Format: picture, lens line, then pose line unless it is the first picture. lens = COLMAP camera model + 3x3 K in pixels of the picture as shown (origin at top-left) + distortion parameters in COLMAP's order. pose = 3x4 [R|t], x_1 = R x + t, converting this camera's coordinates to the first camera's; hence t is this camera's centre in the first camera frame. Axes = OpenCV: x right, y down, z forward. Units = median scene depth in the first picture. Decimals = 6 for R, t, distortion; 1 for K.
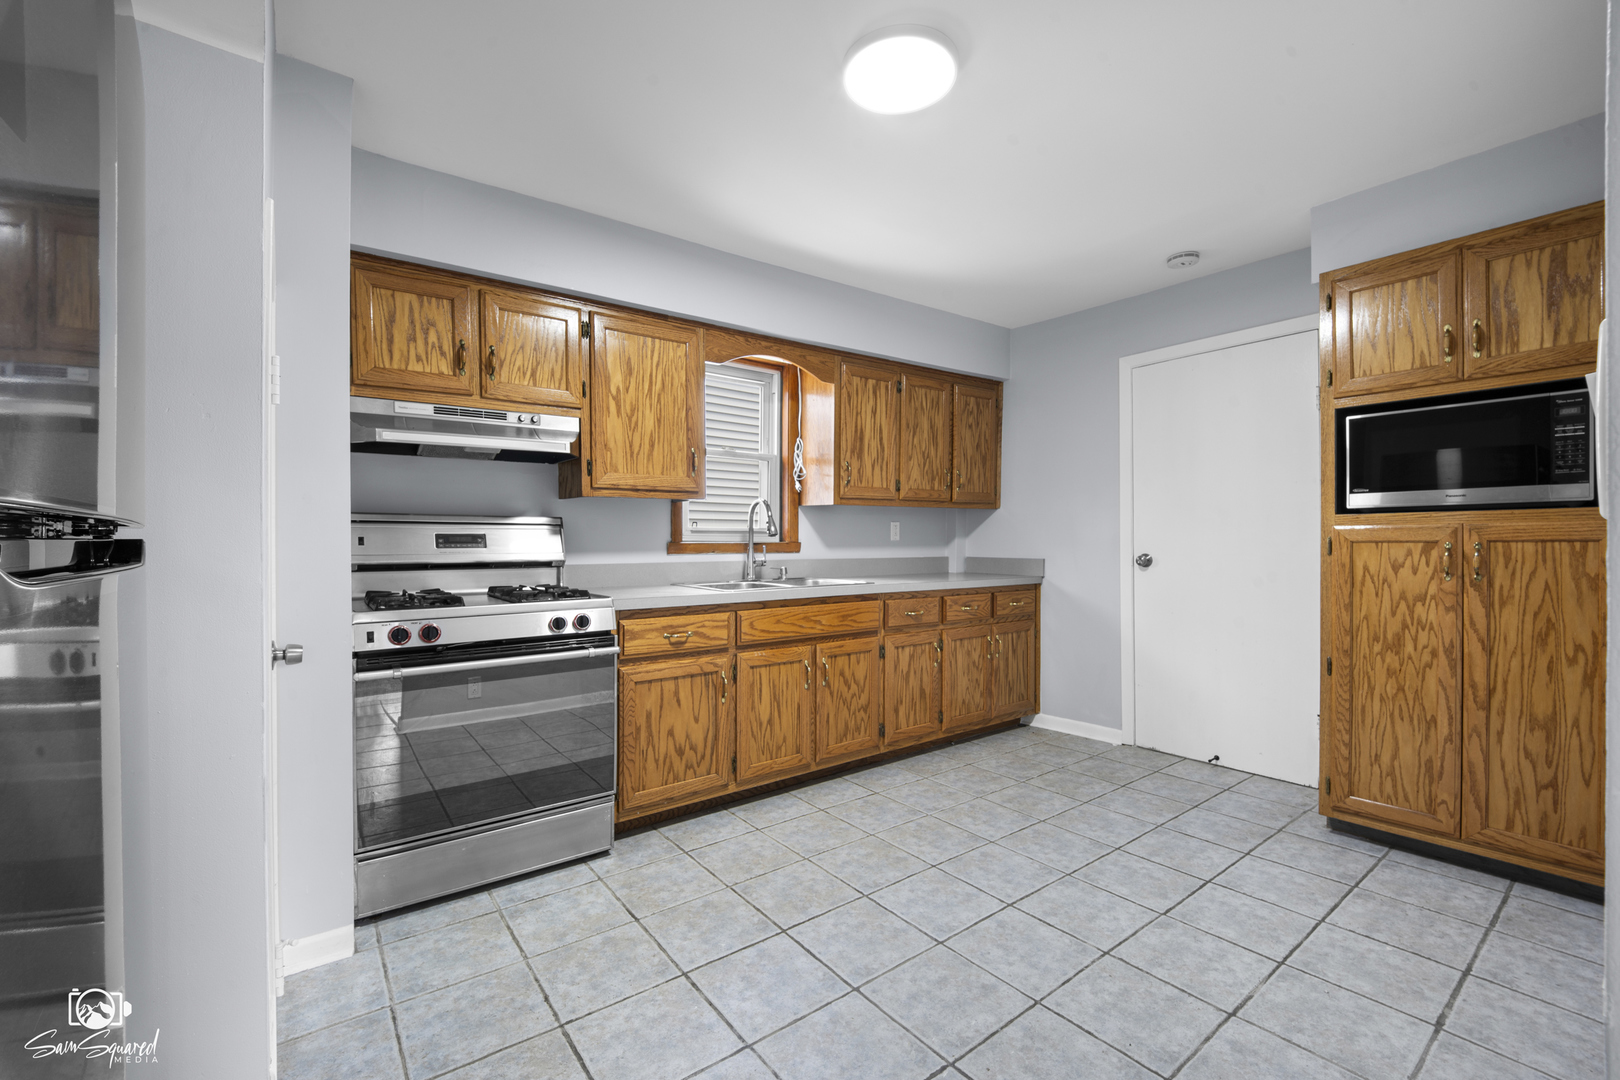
lens RADIAL K [[672.7, 0, 818.1], [0, 672.7, 546.7], [0, 0, 1]] dist [-0.001203, 0.000526]
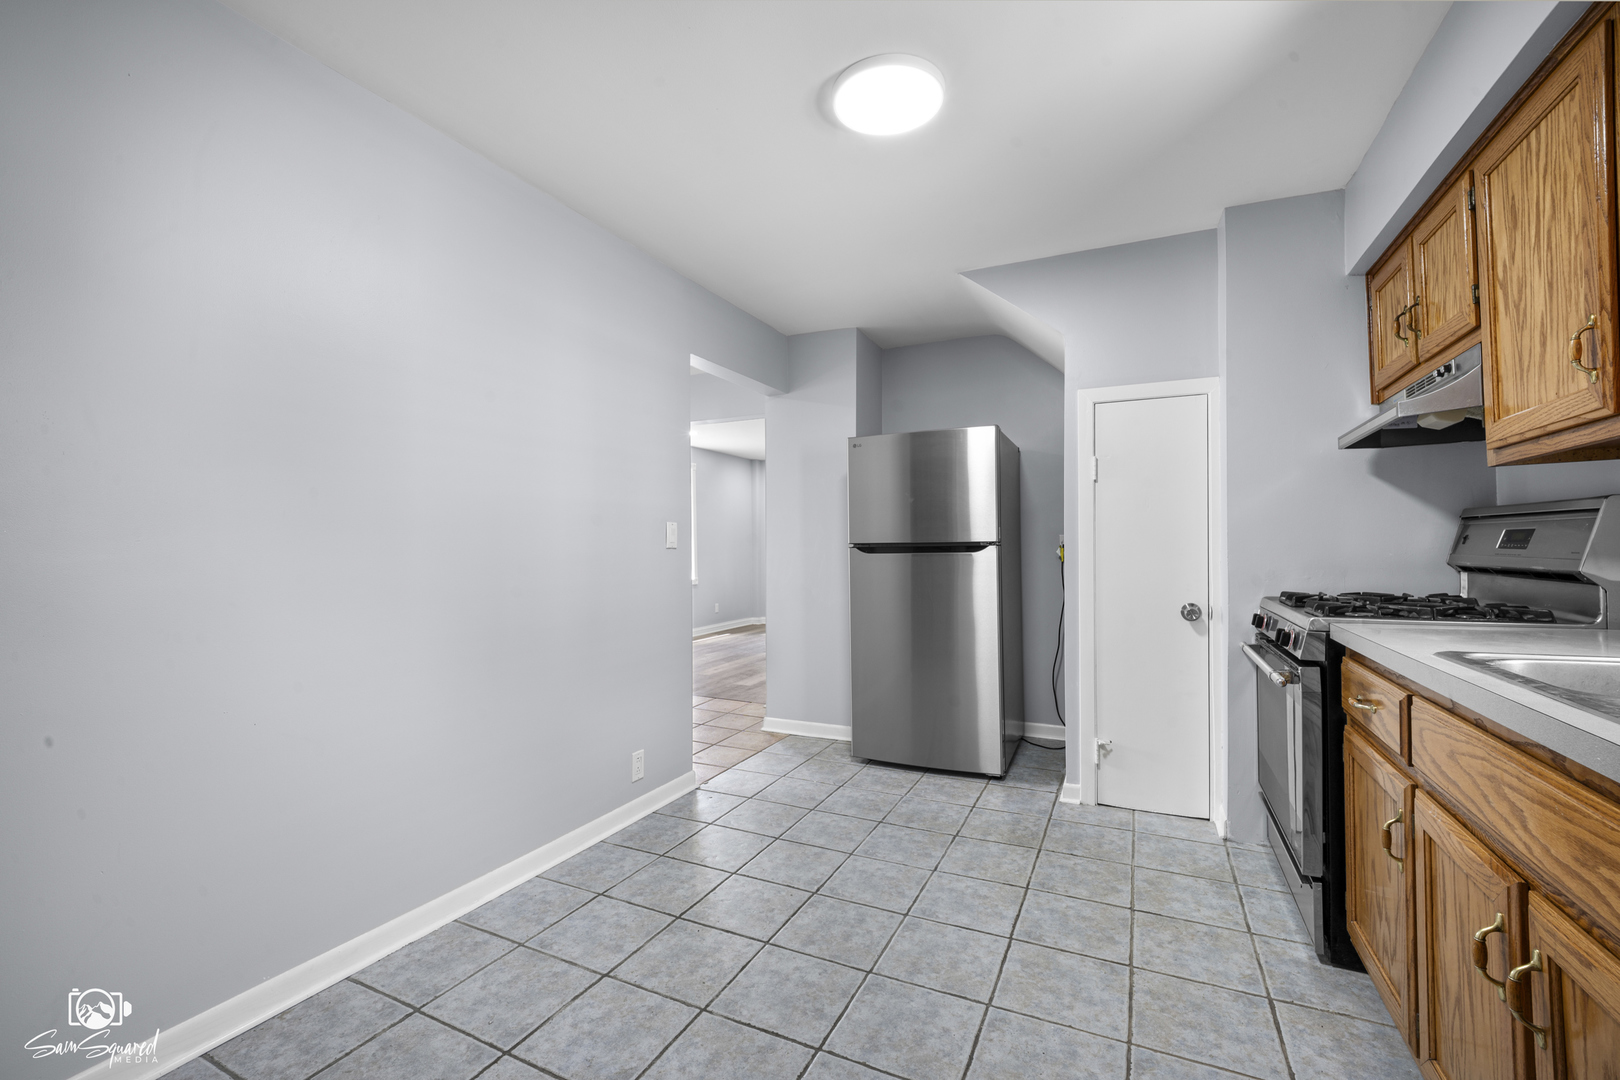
lens RADIAL K [[672.7, 0, 811.4], [0, 672.7, 537.0], [0, 0, 1]] dist [-0.001203, 0.000526]
pose [[-0.894592, 0.006218, -0.446842, 0.661633], [0.011466, 0.999893, -0.009041, -0.017876], [0.446738, -0.013211, -0.894567, 1.782732]]
